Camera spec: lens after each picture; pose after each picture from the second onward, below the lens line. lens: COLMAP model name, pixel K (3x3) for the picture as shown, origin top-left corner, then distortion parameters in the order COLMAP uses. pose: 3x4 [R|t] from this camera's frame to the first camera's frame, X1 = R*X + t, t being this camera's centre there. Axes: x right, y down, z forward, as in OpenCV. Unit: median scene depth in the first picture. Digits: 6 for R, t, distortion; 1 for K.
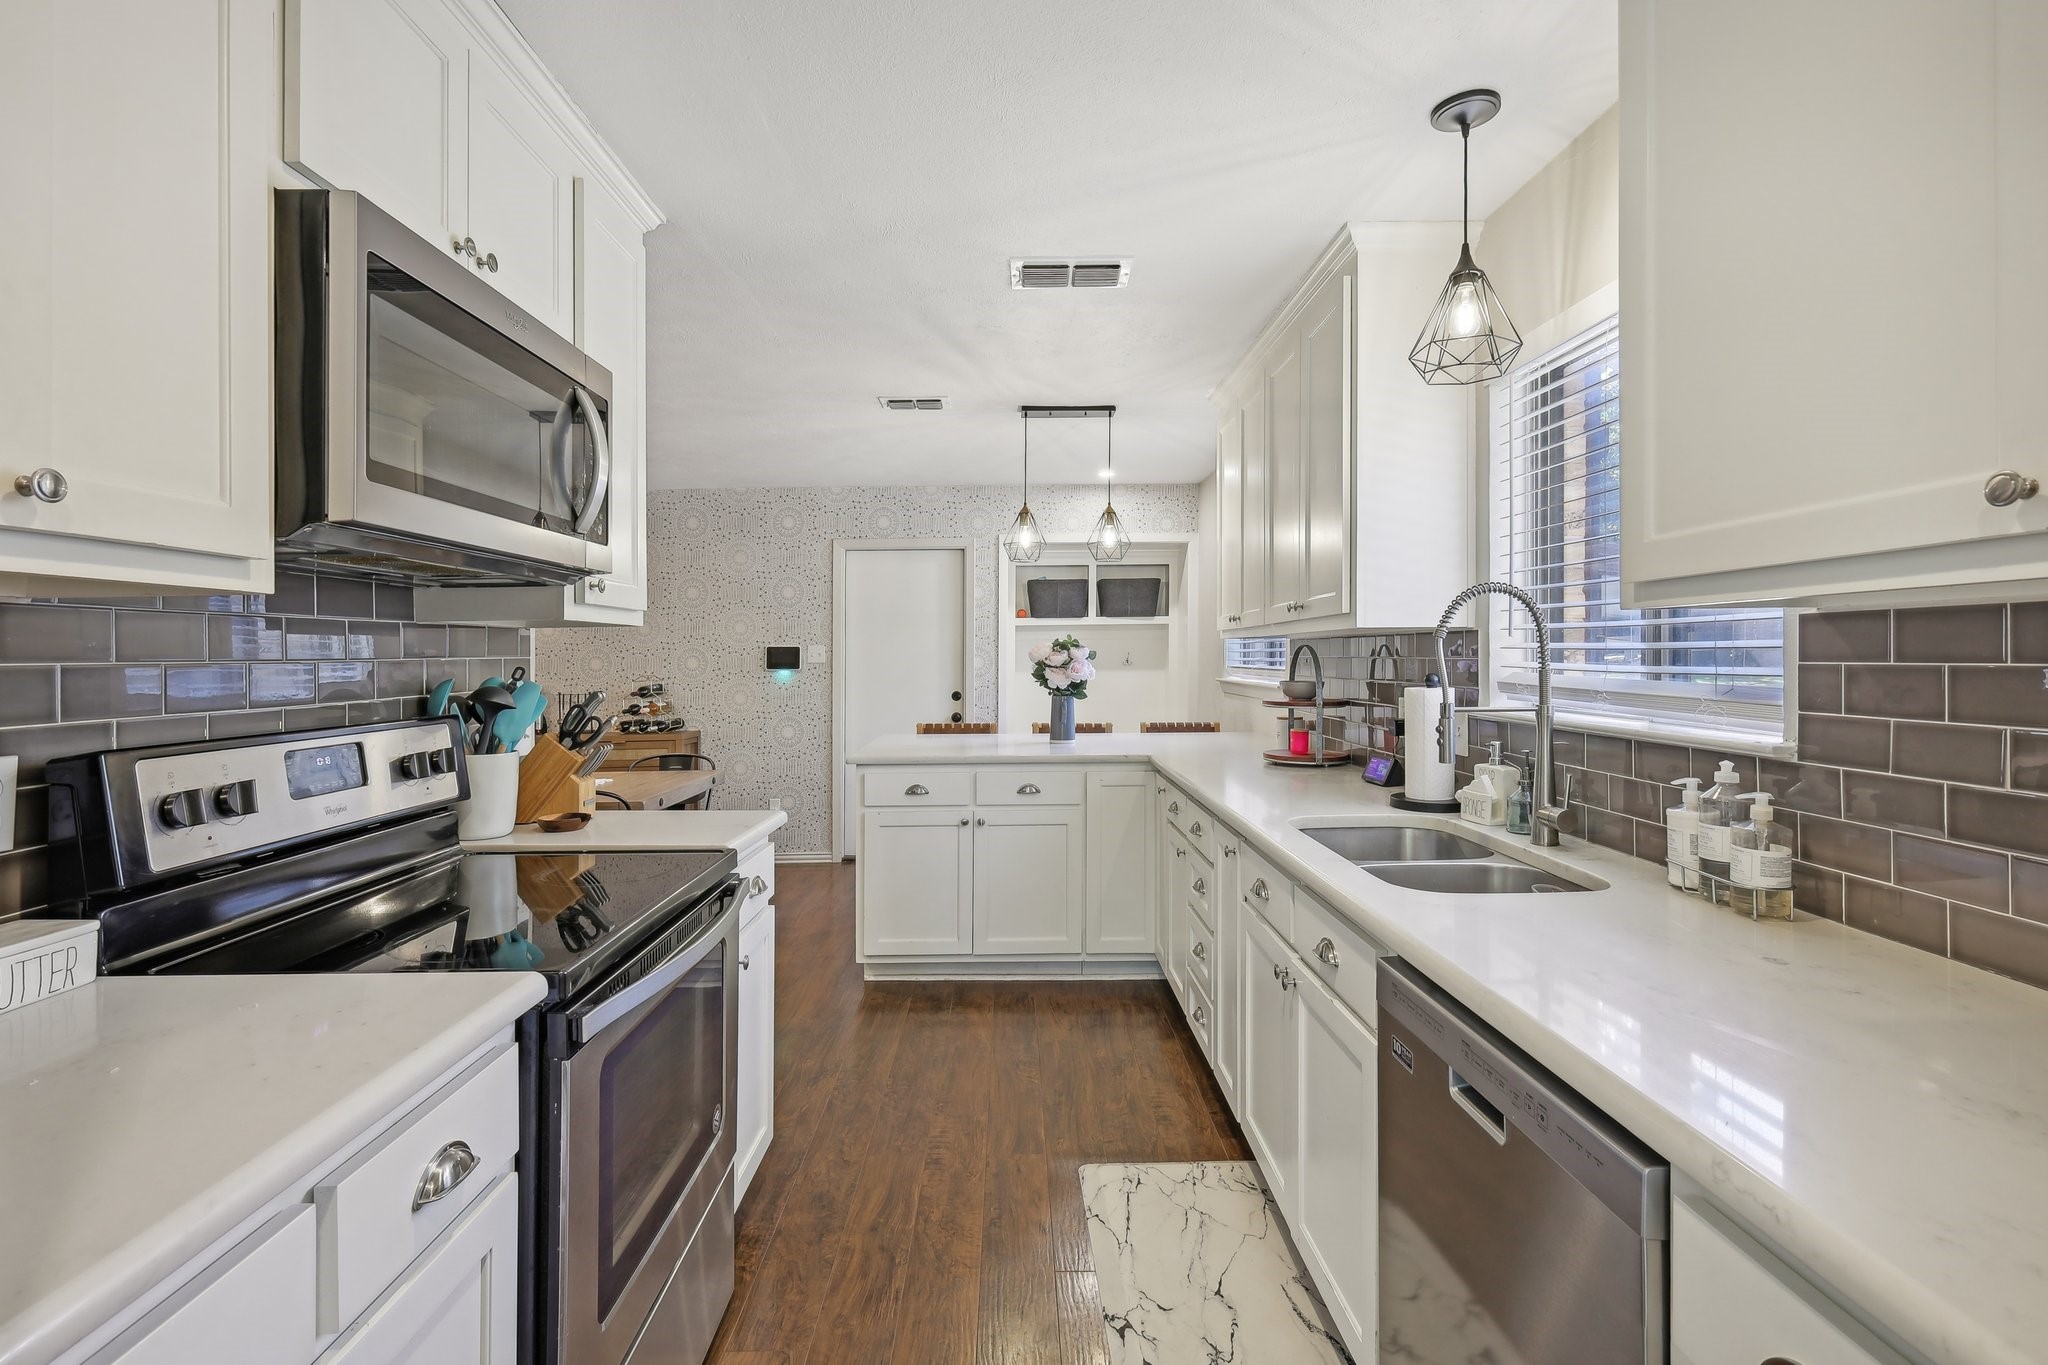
lens RADIAL K [[962.2, 0, 1029.4], [0, 962.2, 647.0], [0, 0, 1]] dist [0.000000, -0.000008]
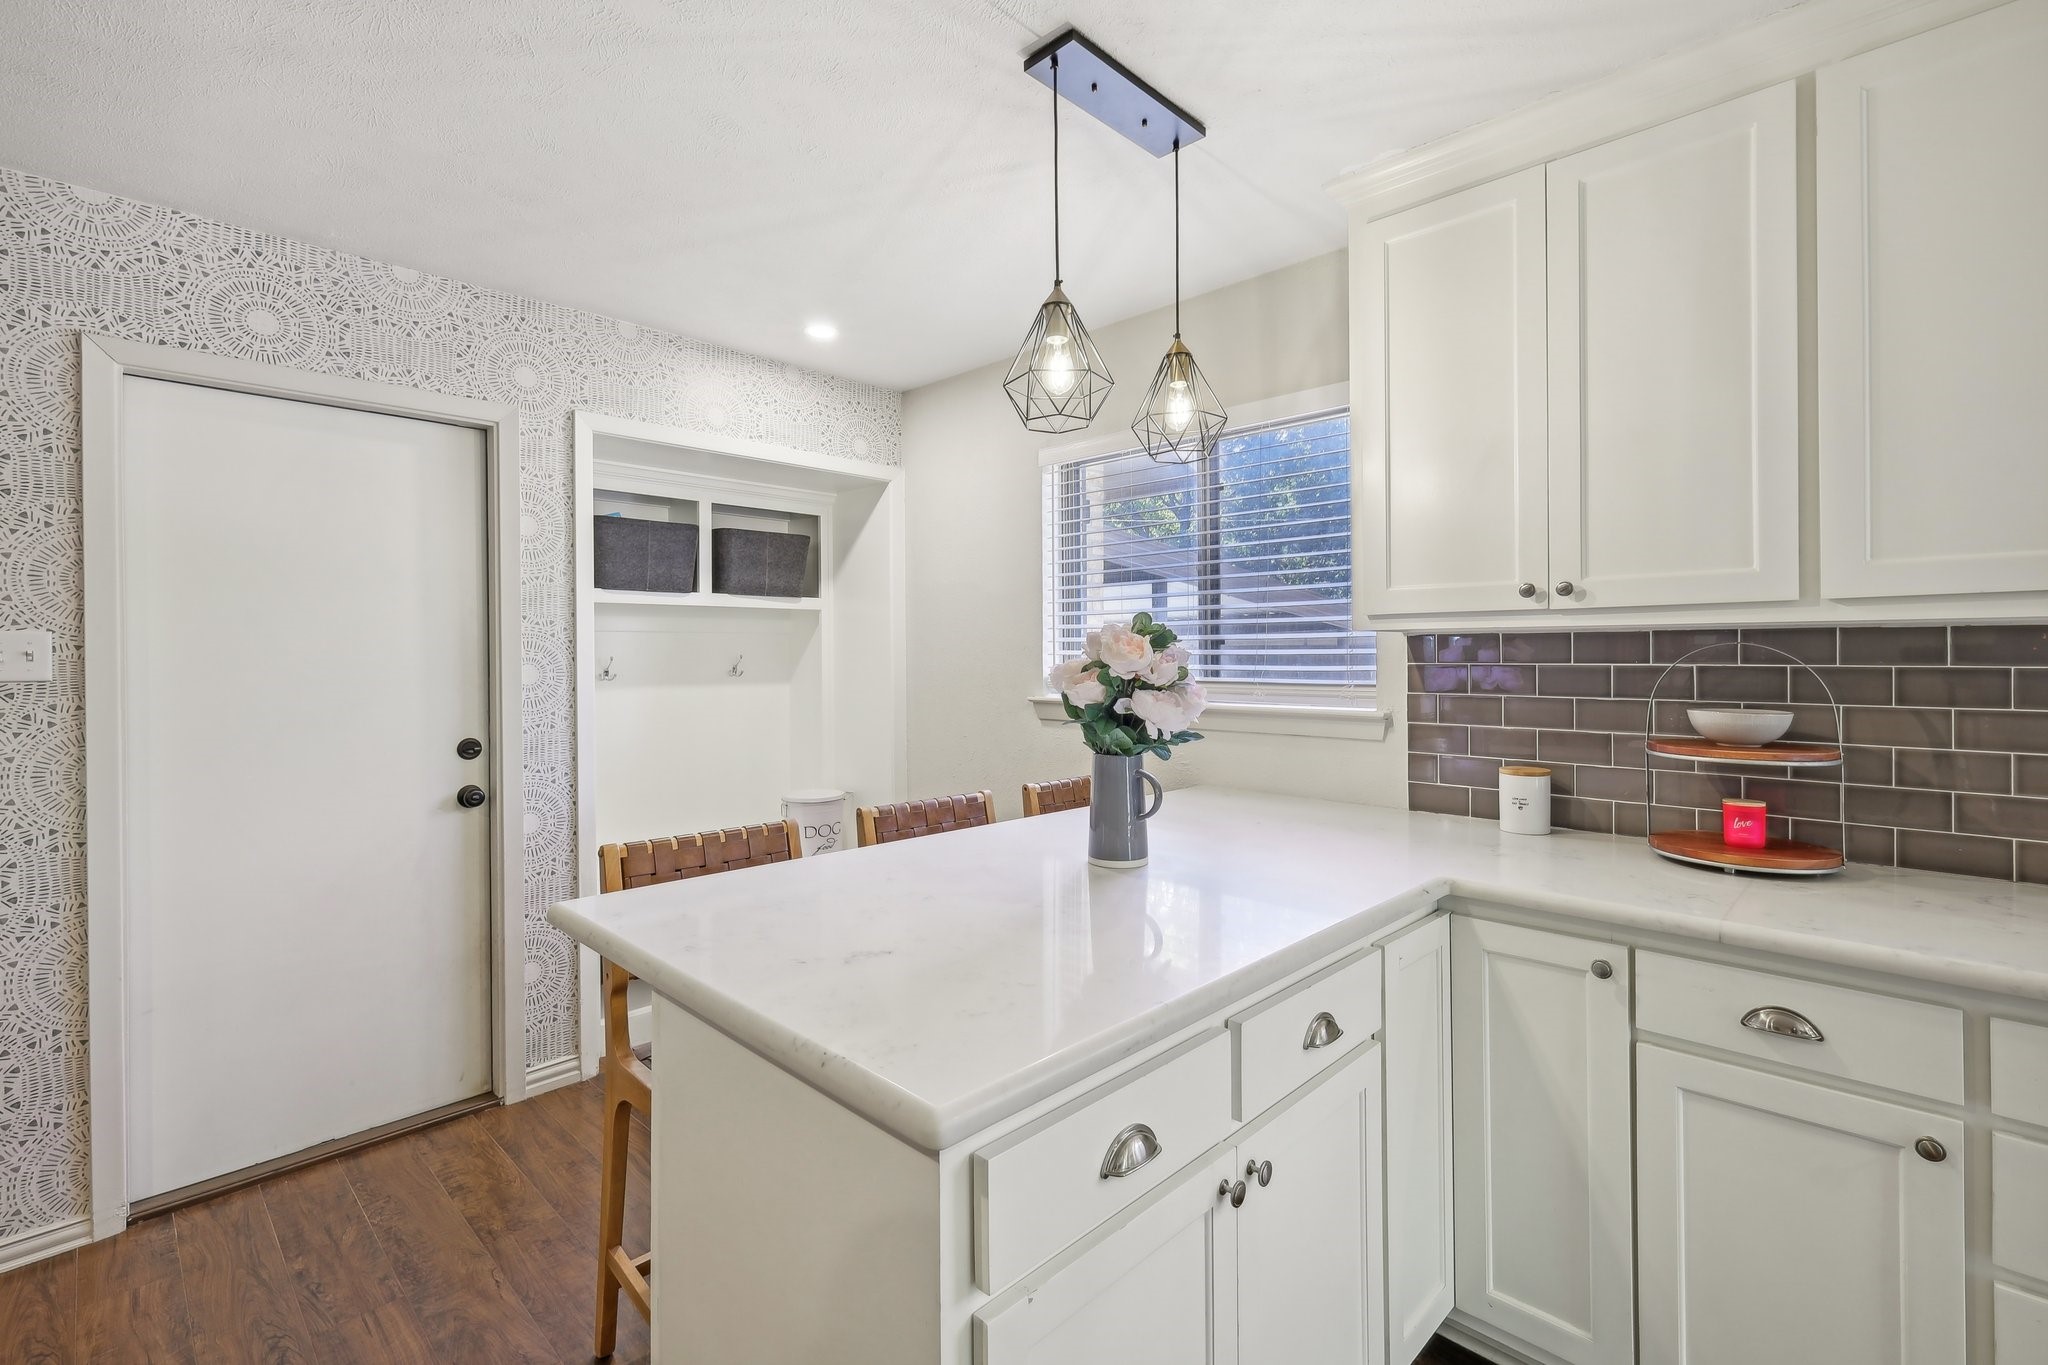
lens RADIAL K [[913.2, 0, 1024.2], [0, 913.2, 662.8], [0, 0, 1]] dist [0.000392, 0.000019]
pose [[0.707895, -0.000573, 0.706317, -0.416623], [-0.007504, 0.999937, 0.008332, 0.010140], [-0.706277, -0.011199, 0.707847, 1.090938]]
